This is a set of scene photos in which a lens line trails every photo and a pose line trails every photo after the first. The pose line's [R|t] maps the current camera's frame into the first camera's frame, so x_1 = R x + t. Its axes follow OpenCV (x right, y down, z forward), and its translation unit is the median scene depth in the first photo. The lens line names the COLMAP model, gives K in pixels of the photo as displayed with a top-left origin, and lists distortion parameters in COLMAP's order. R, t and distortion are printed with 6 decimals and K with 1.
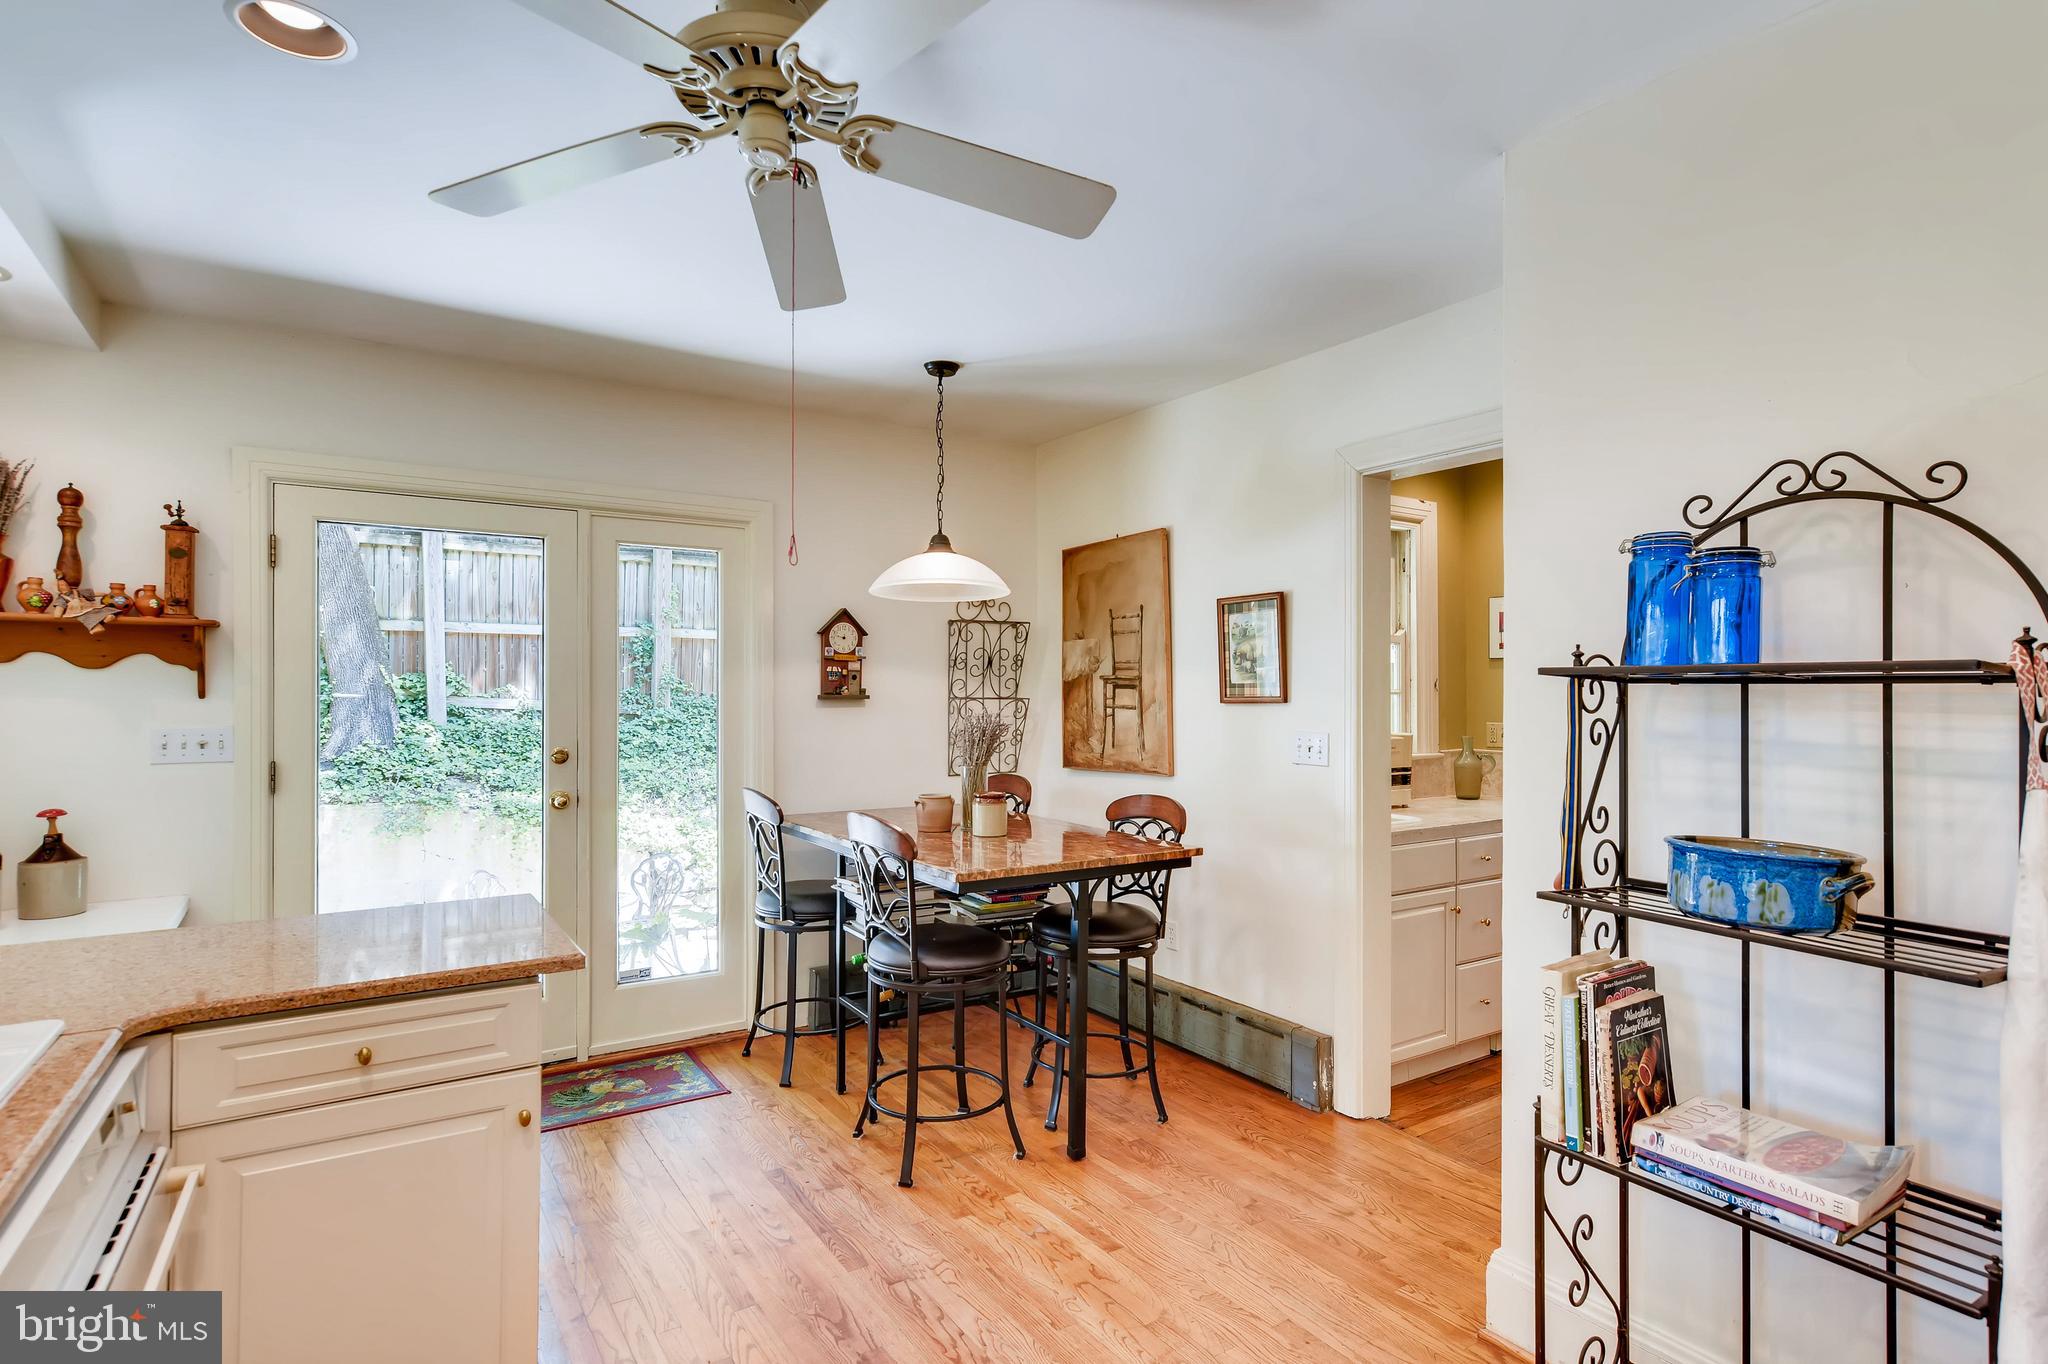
lens RADIAL K [[1029.7, 0, 1029.6], [0, 1029.7, 681.7], [0, 0, 1]] dist [-0.000930, -0.000422]
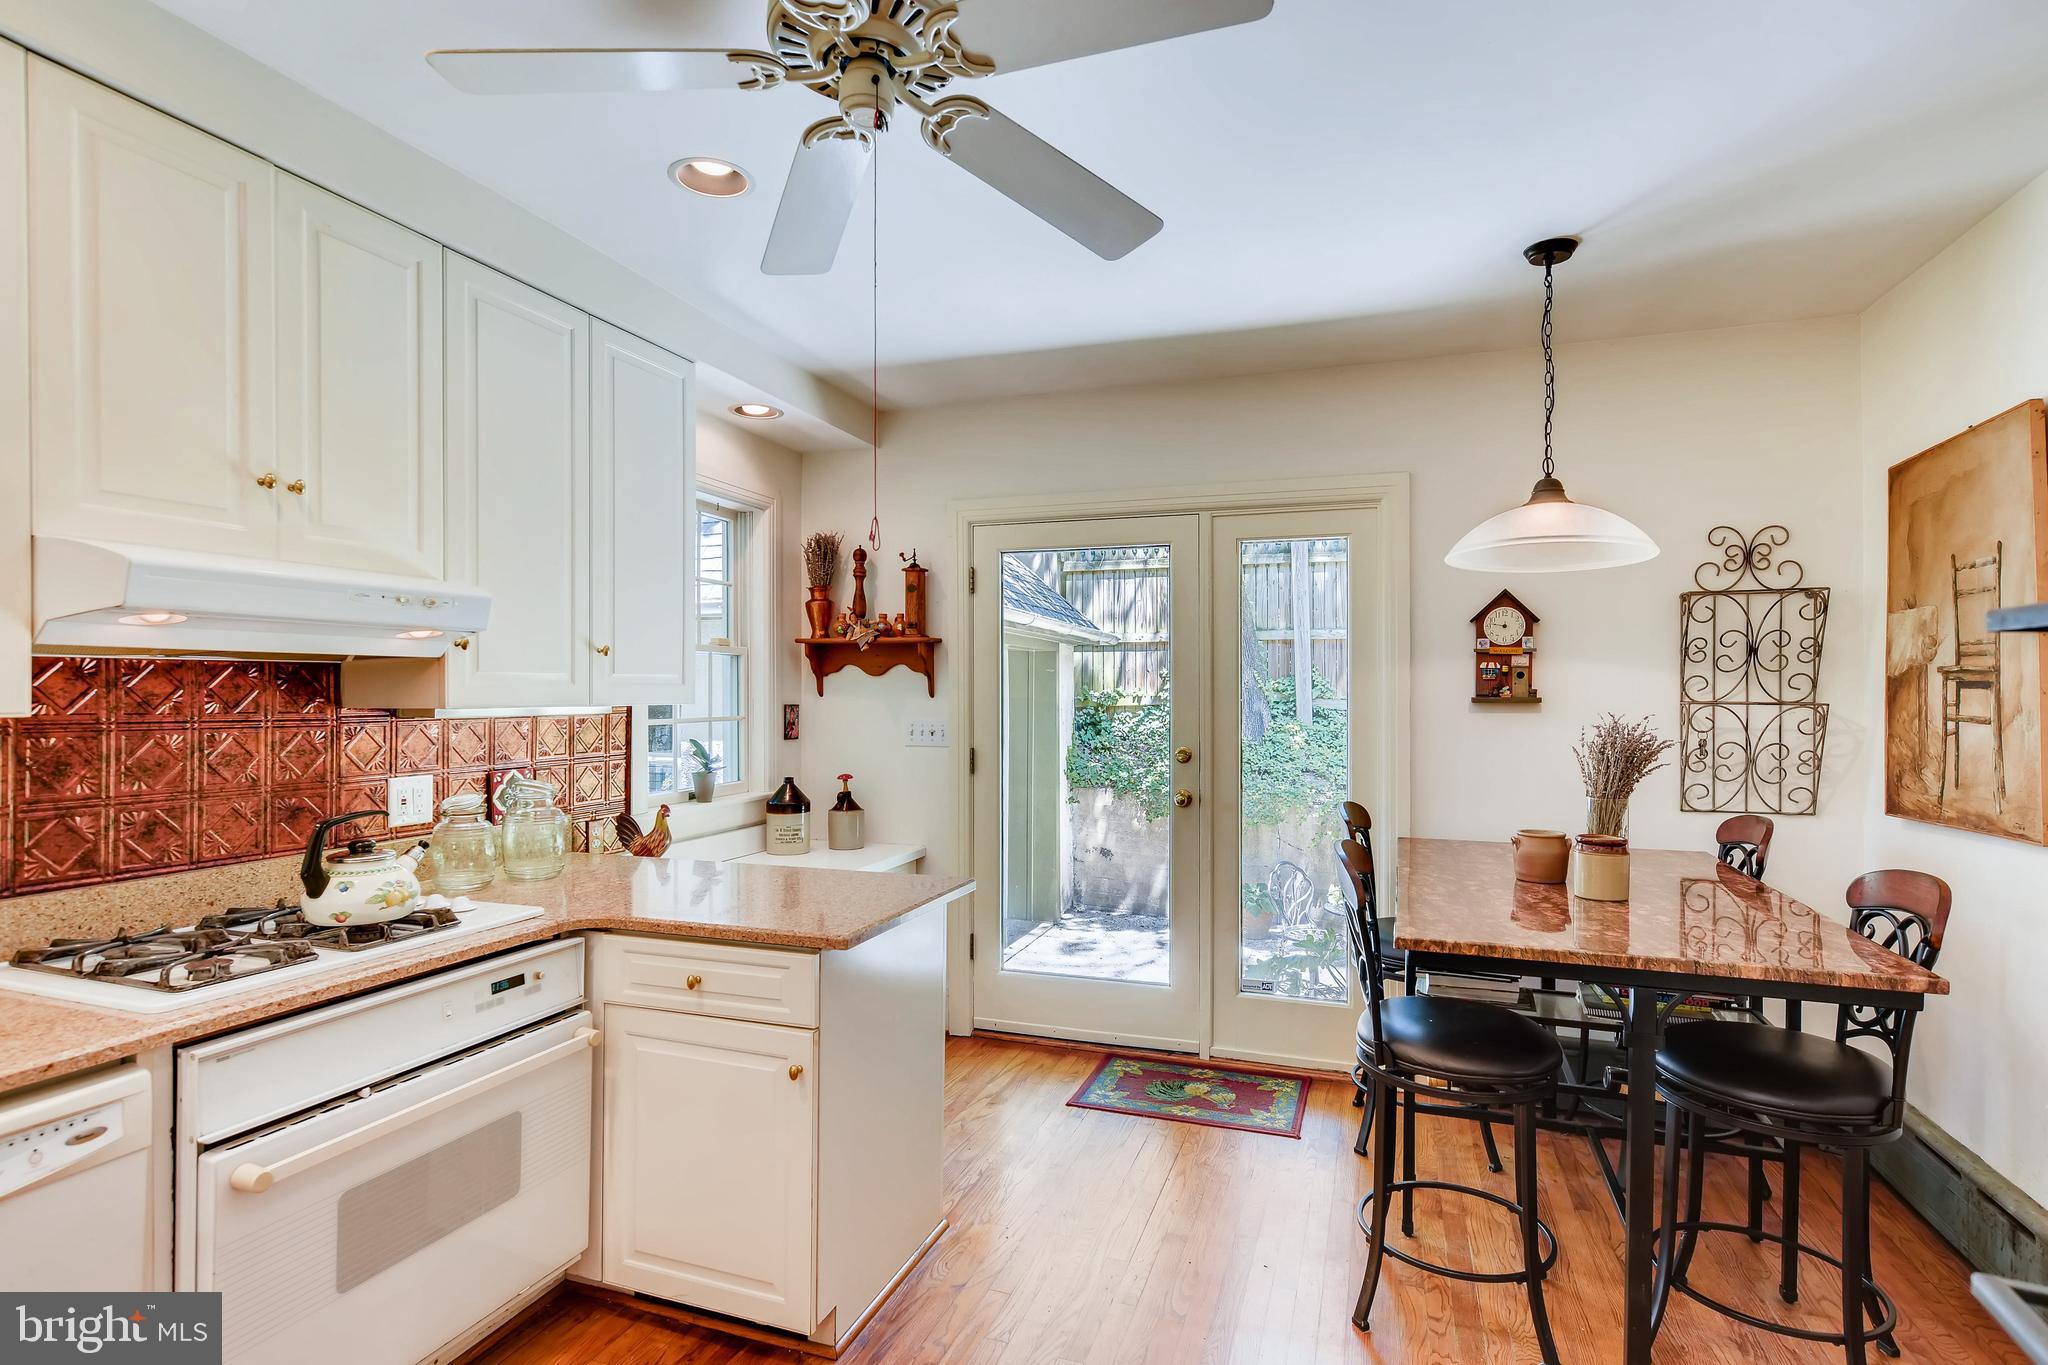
lens RADIAL K [[1029.7, 0, 1022.4], [0, 1029.7, 692.5], [0, 0, 1]] dist [-0.000930, -0.000422]
pose [[0.606559, -0.000174, -0.795039, 0.234832], [0.005468, 0.999977, 0.003954, 0.003989], [0.795020, -0.006746, 0.606546, 0.224302]]
